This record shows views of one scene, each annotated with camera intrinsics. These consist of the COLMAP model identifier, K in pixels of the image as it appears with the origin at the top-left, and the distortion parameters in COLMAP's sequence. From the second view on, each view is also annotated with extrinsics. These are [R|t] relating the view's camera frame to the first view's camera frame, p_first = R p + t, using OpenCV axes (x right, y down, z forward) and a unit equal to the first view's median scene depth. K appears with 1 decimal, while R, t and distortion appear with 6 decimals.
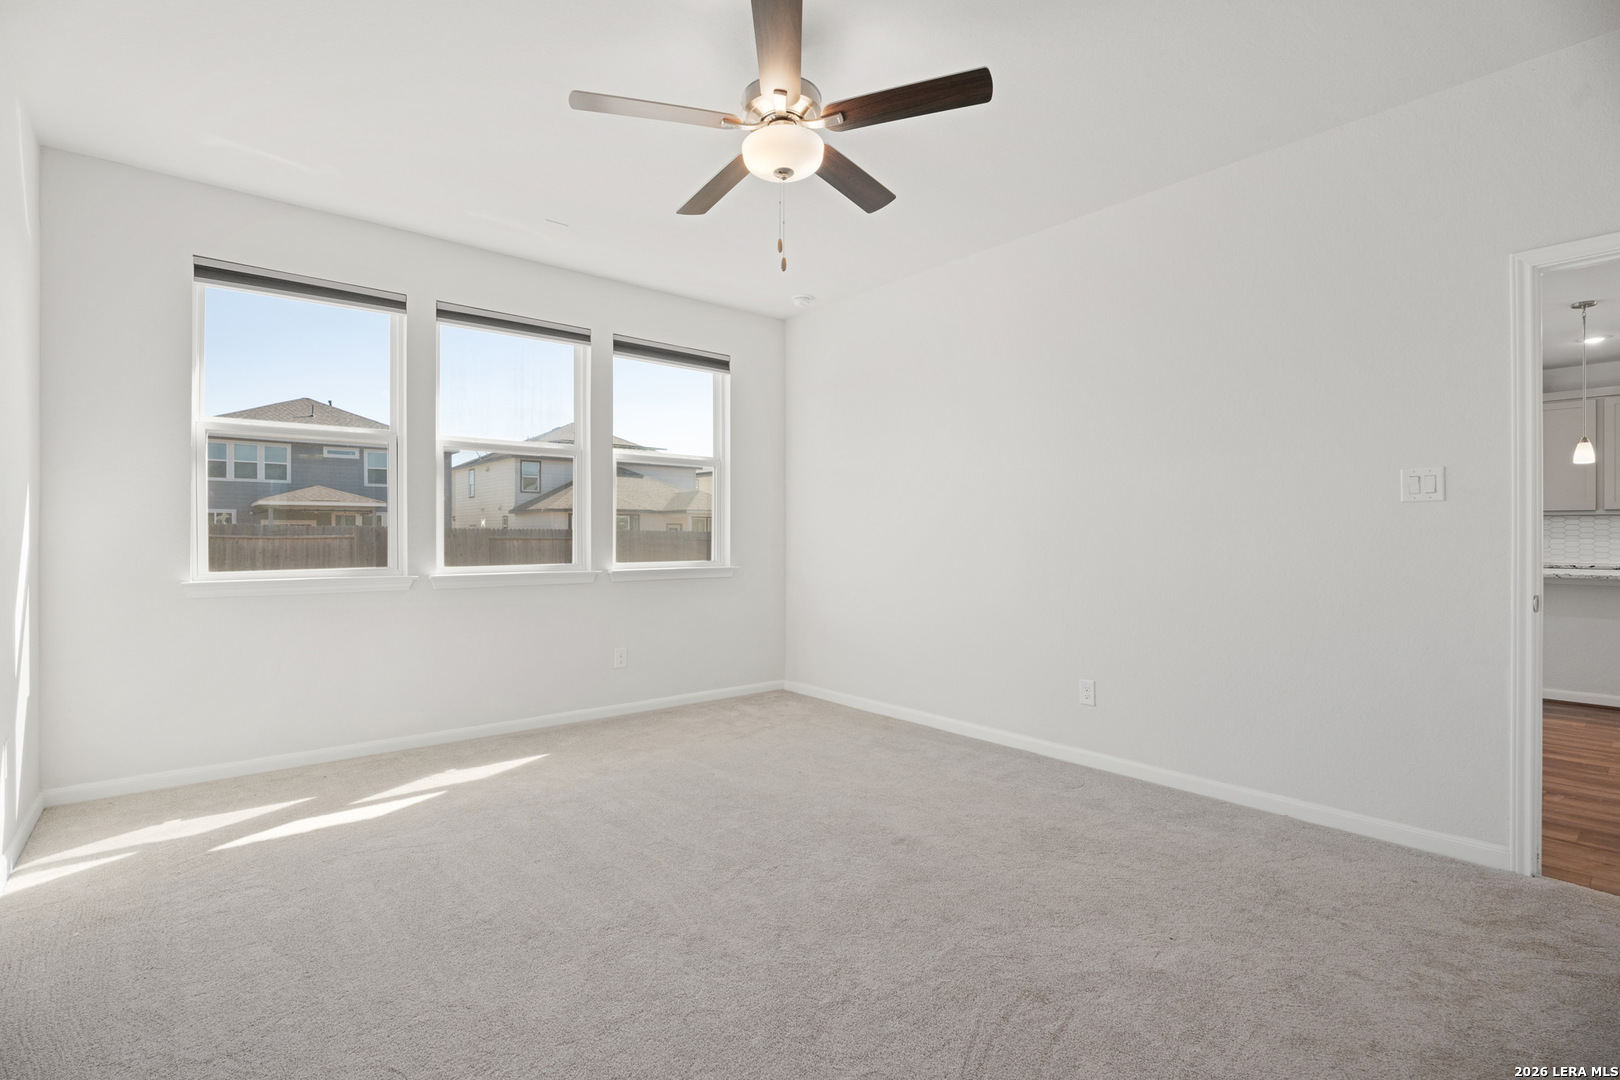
lens RADIAL K [[767.3, 0, 810.0], [0, 767.3, 540.0], [0, 0, 1]] dist [-0.029977, 0.001001]
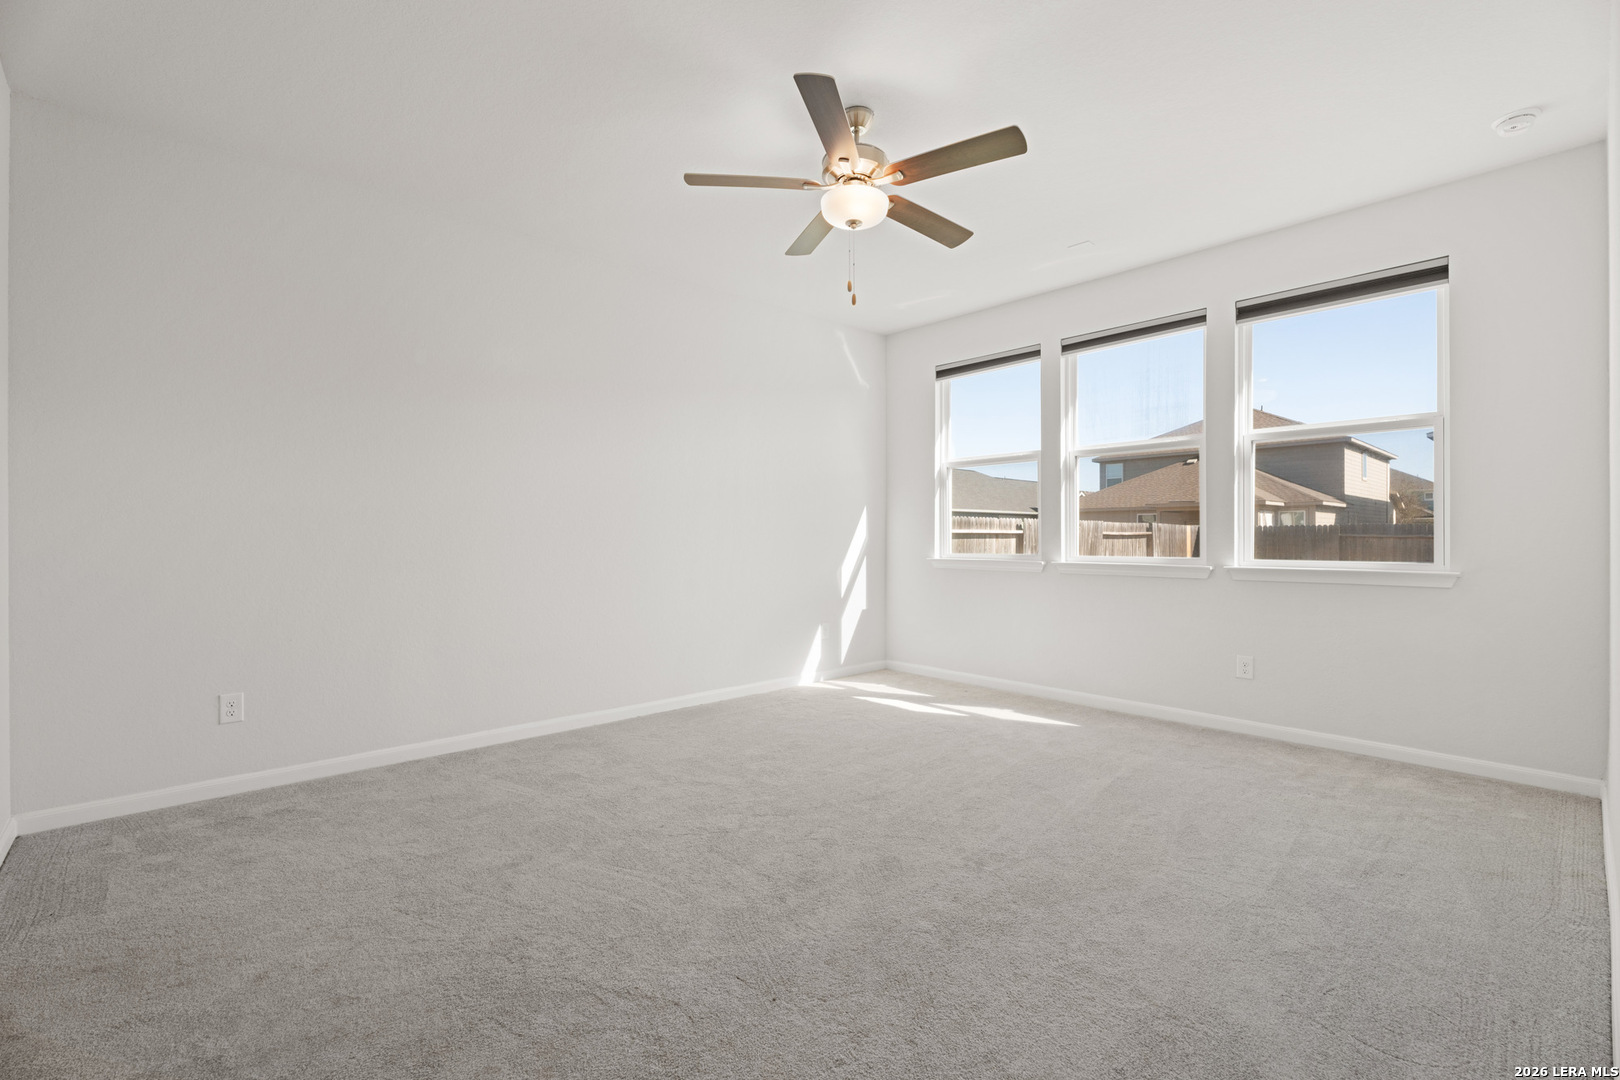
lens RADIAL K [[731.4, 0, 809.5], [0, 731.4, 534.0], [0, 0, 1]] dist [-0.004722, 0.000340]
pose [[0.011778, -0.000604, -0.999930, 0.659203], [-0.000026, 1.000000, -0.000604, 0.001586], [0.999931, 0.000033, 0.011778, 0.550893]]
